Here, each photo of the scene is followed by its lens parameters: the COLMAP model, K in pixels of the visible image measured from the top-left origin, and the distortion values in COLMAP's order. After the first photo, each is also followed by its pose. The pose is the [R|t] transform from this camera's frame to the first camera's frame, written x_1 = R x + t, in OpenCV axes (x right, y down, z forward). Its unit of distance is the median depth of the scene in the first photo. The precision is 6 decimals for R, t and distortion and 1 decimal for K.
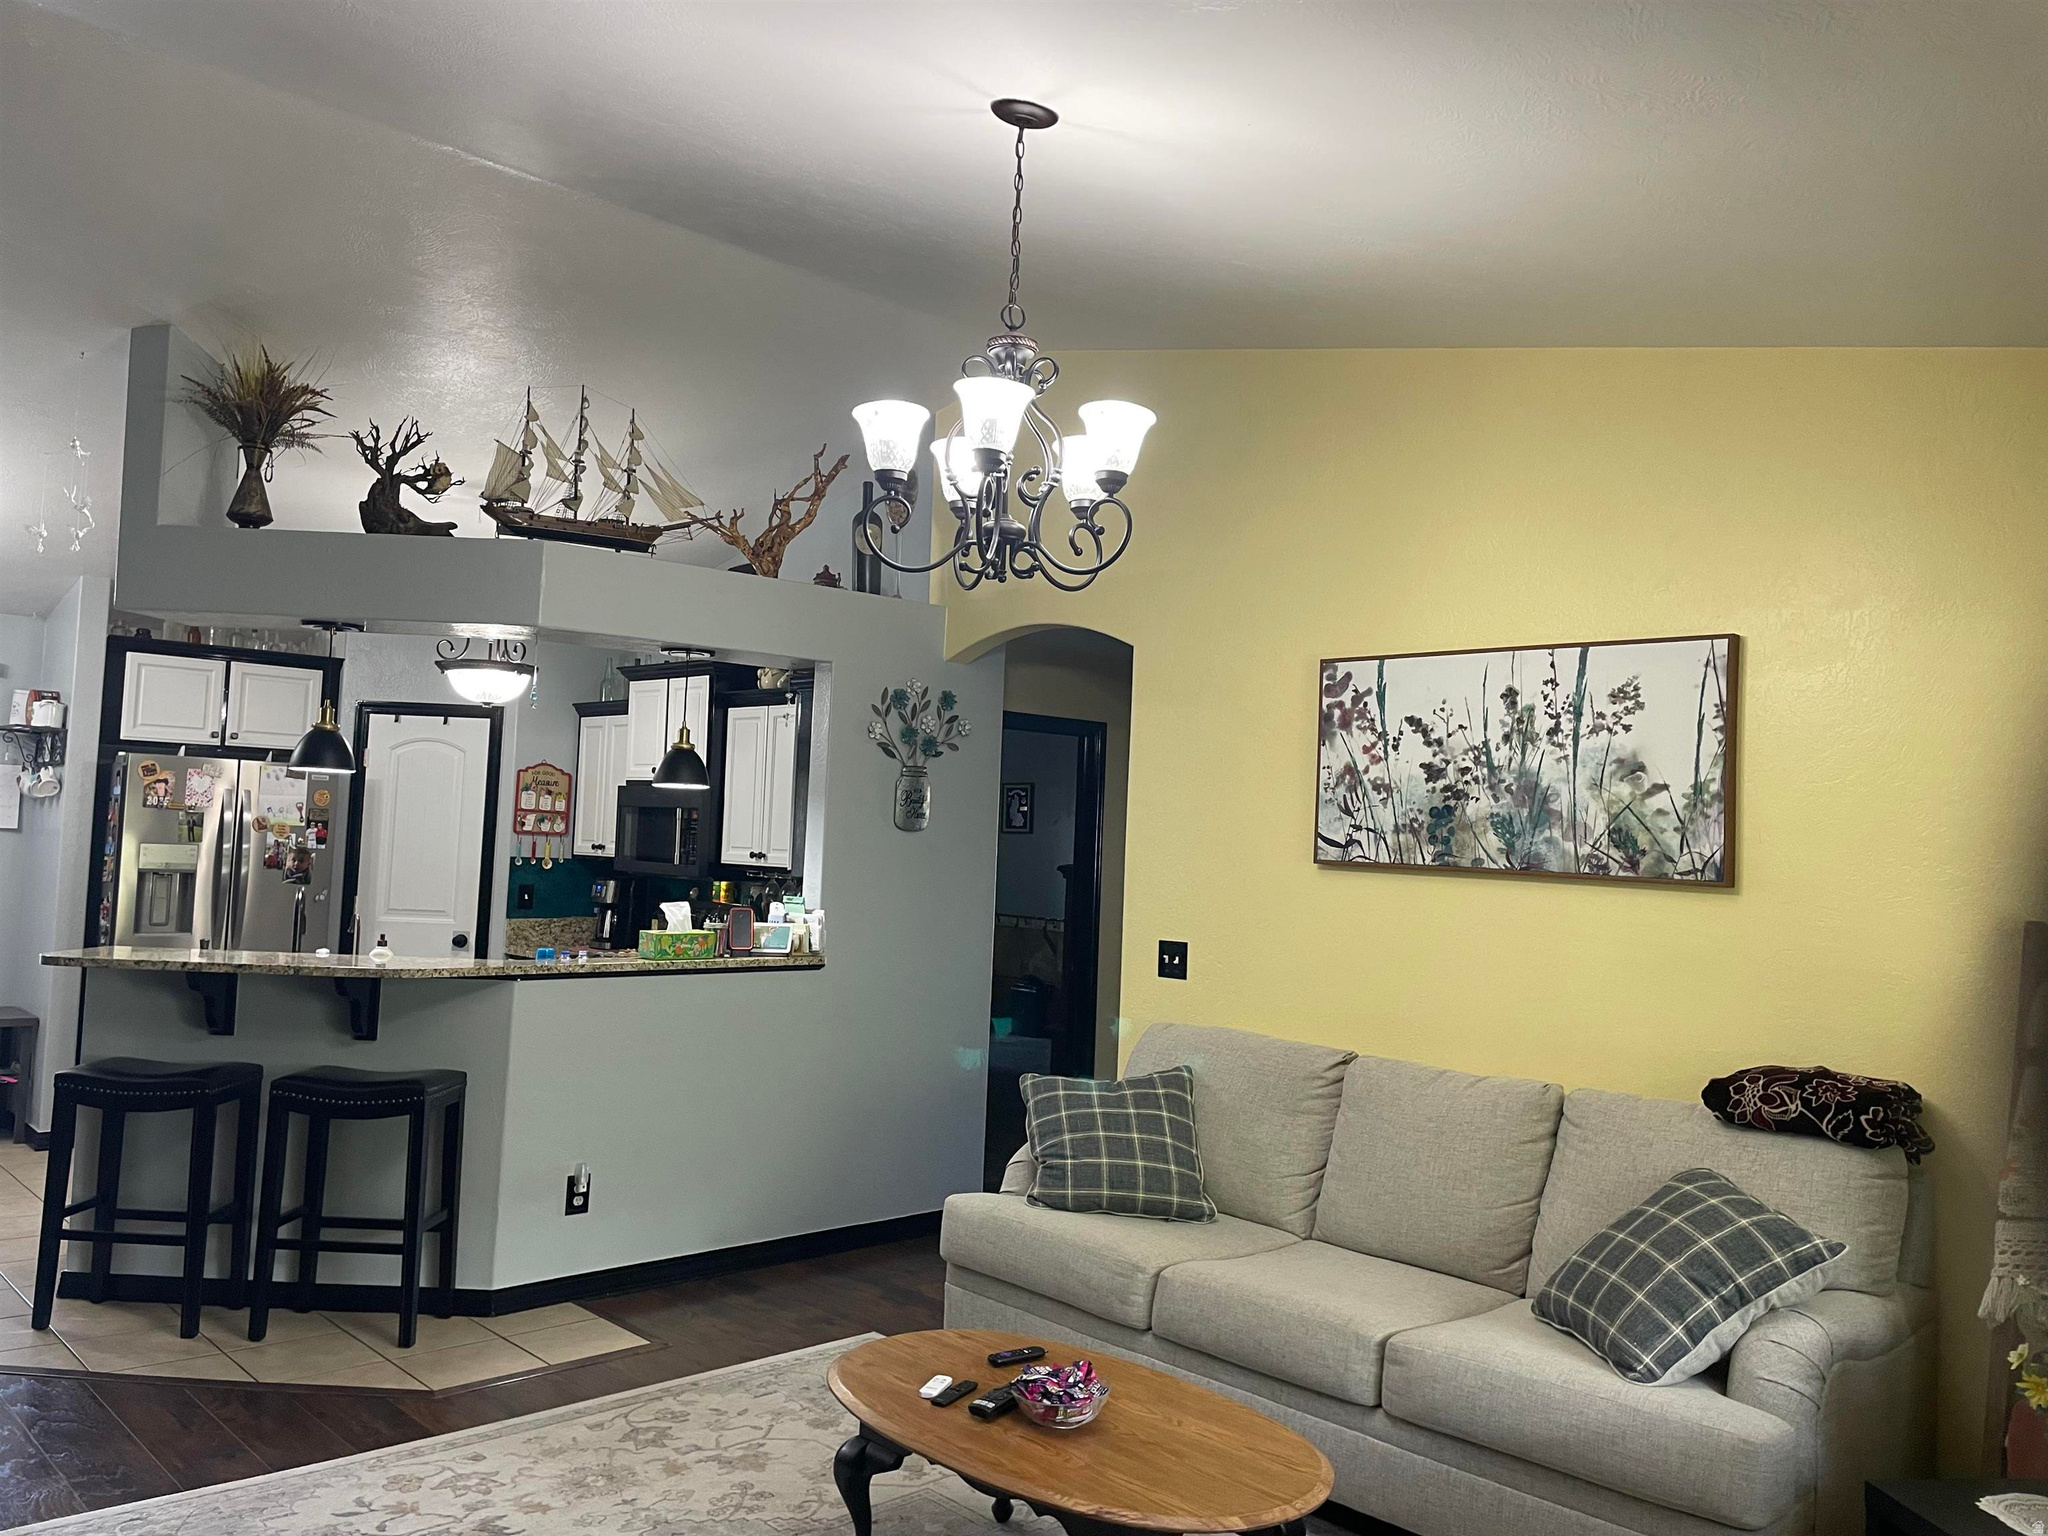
lens RADIAL K [[1535.6, 0, 1014.9], [0, 1535.6, 756.0], [0, 0, 1]] dist [0.036689, -0.054298]
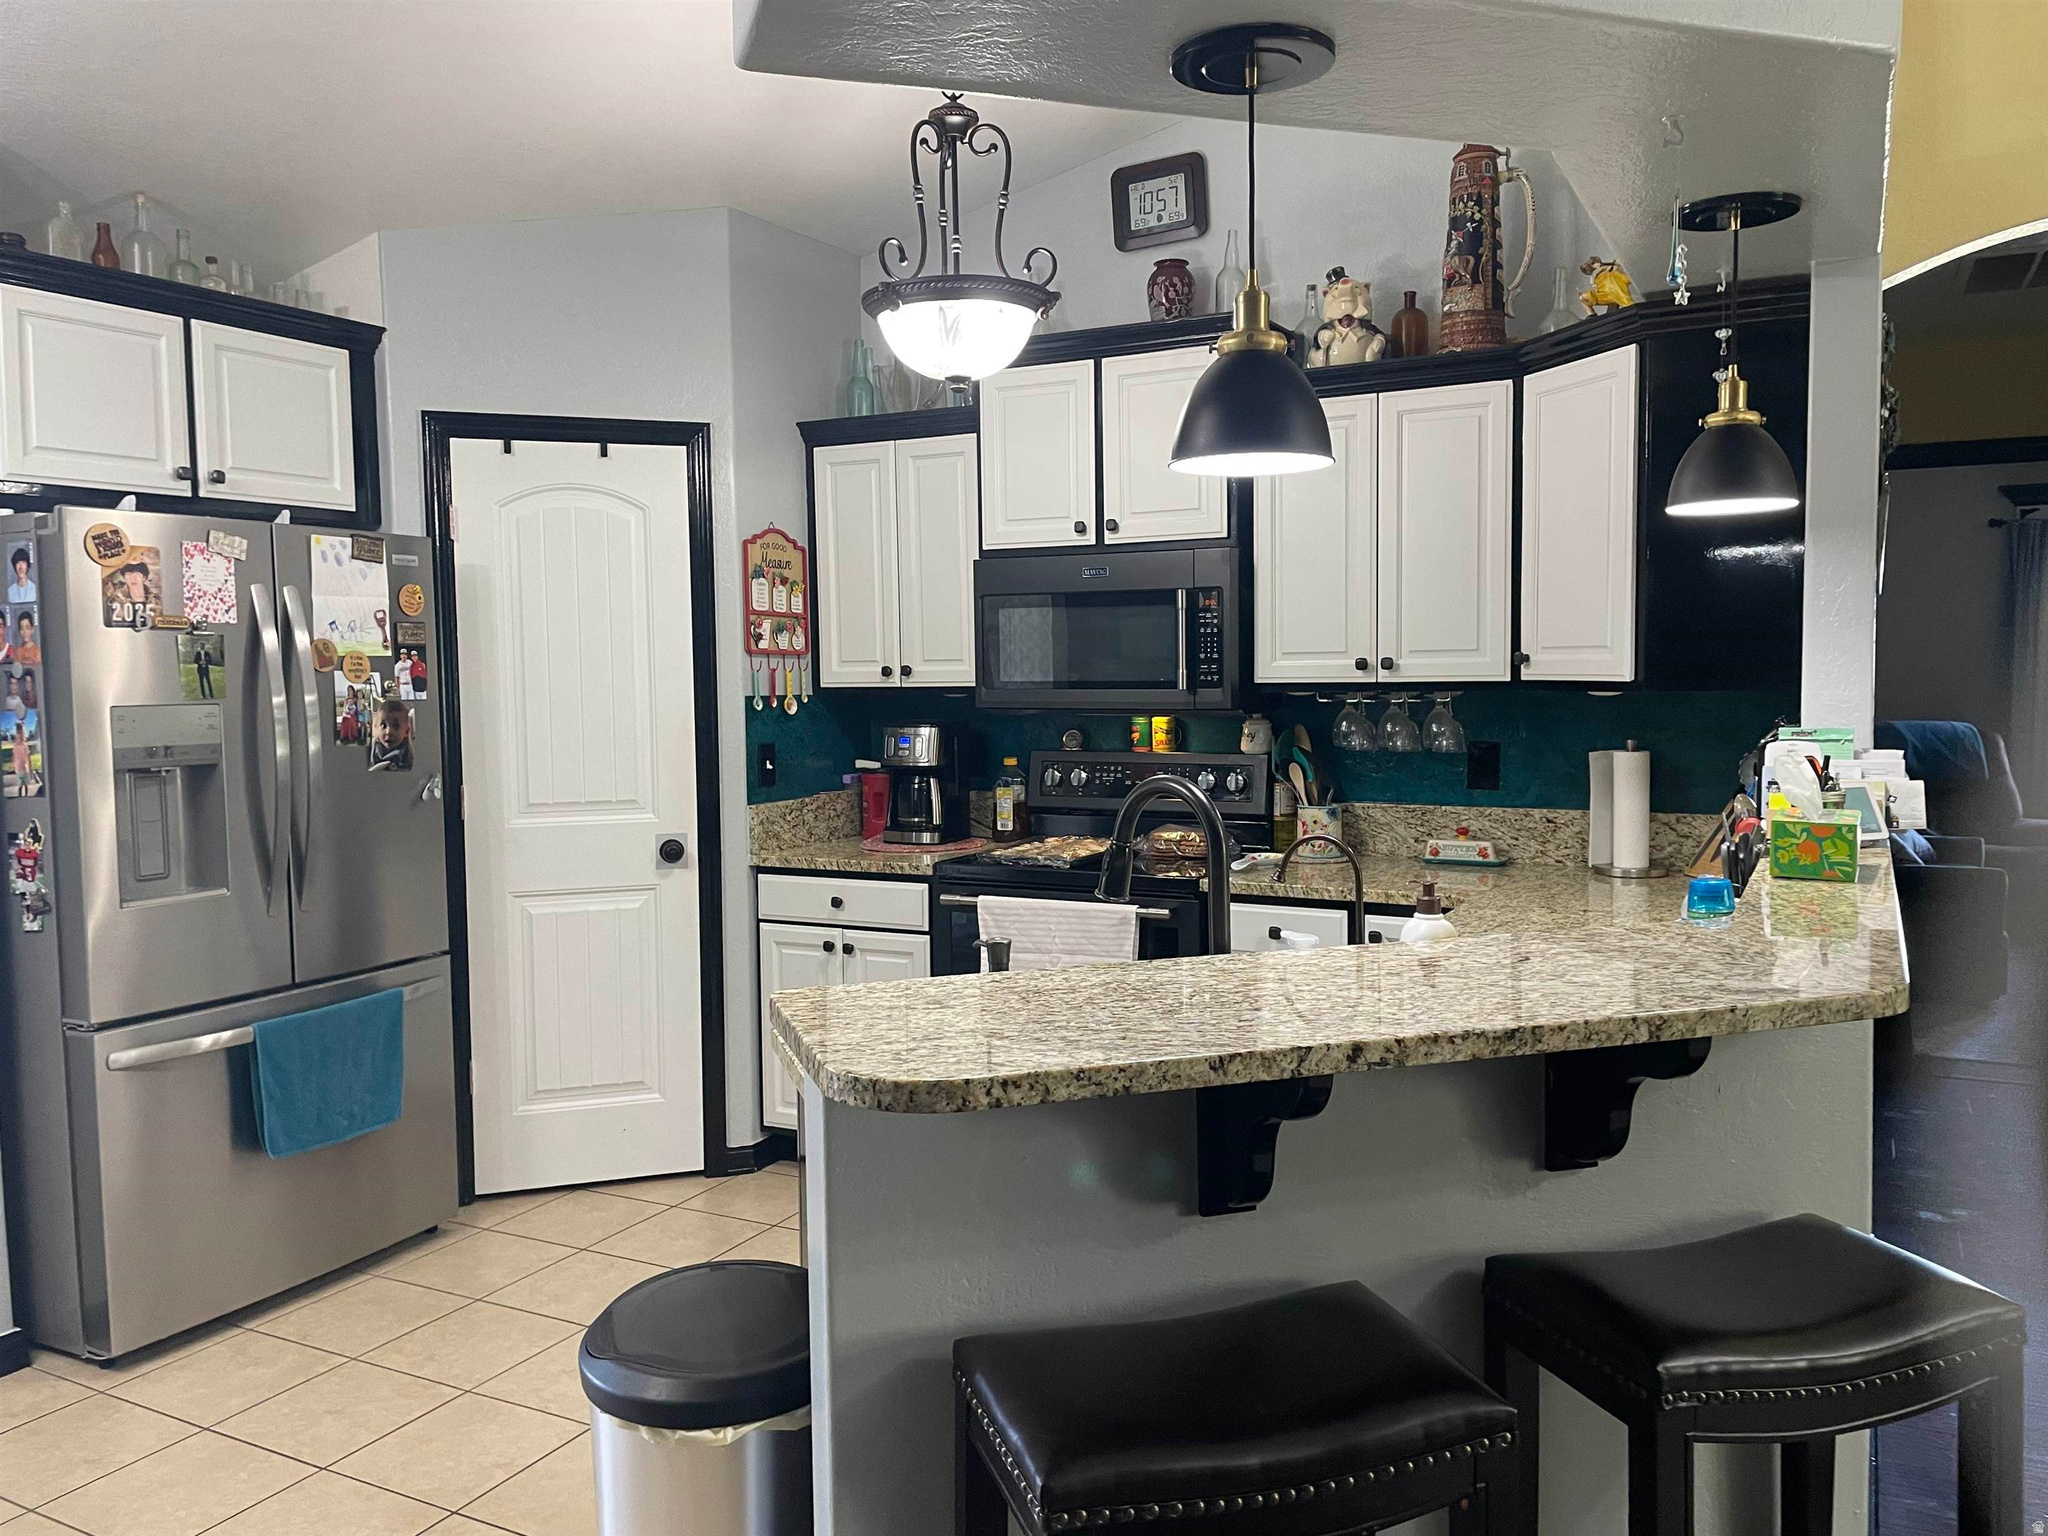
lens RADIAL K [[1535.6, 0, 1026.0], [0, 1535.6, 777.7], [0, 0, 1]] dist [0.036689, -0.054298]
pose [[0.943062, -0.073399, 0.324417, -0.416847], [0.029080, 0.989808, 0.139410, 0.019529], [-0.331343, -0.122038, 0.935584, 0.438385]]
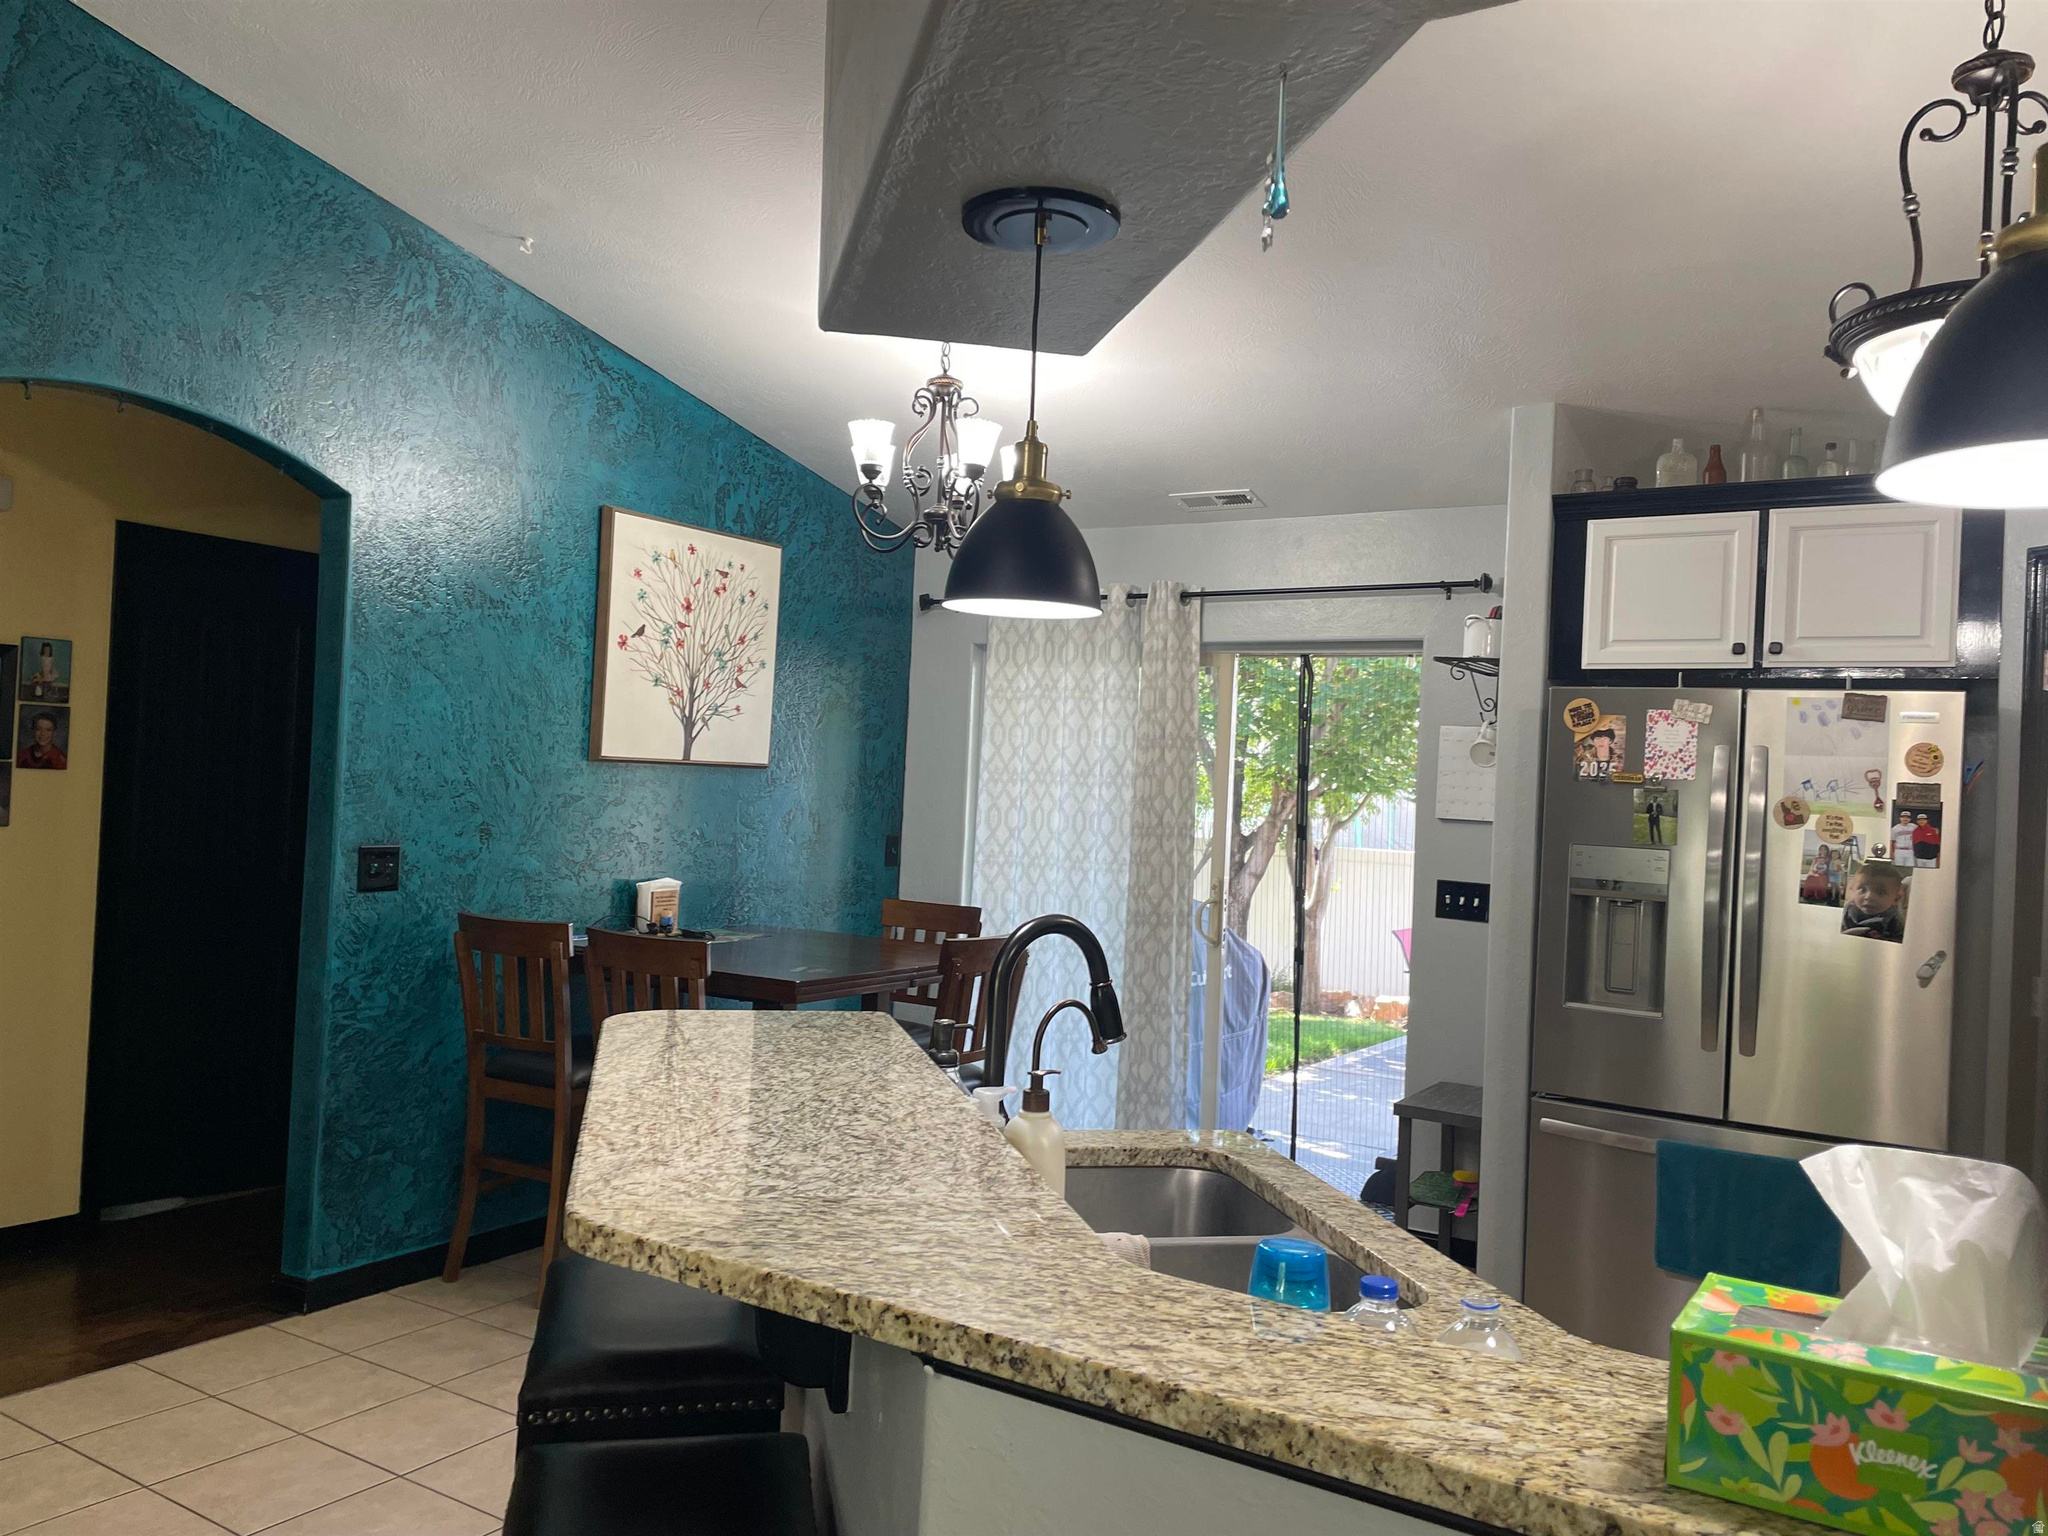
lens RADIAL K [[1535.6, 0, 1033.0], [0, 1535.6, 771.1], [0, 0, 1]] dist [0.036689, -0.054298]
pose [[0.255866, -0.033958, -0.966116, -0.061899], [0.016185, 0.999393, -0.030841, 0.039711], [0.966577, -0.007746, 0.256260, 0.600549]]
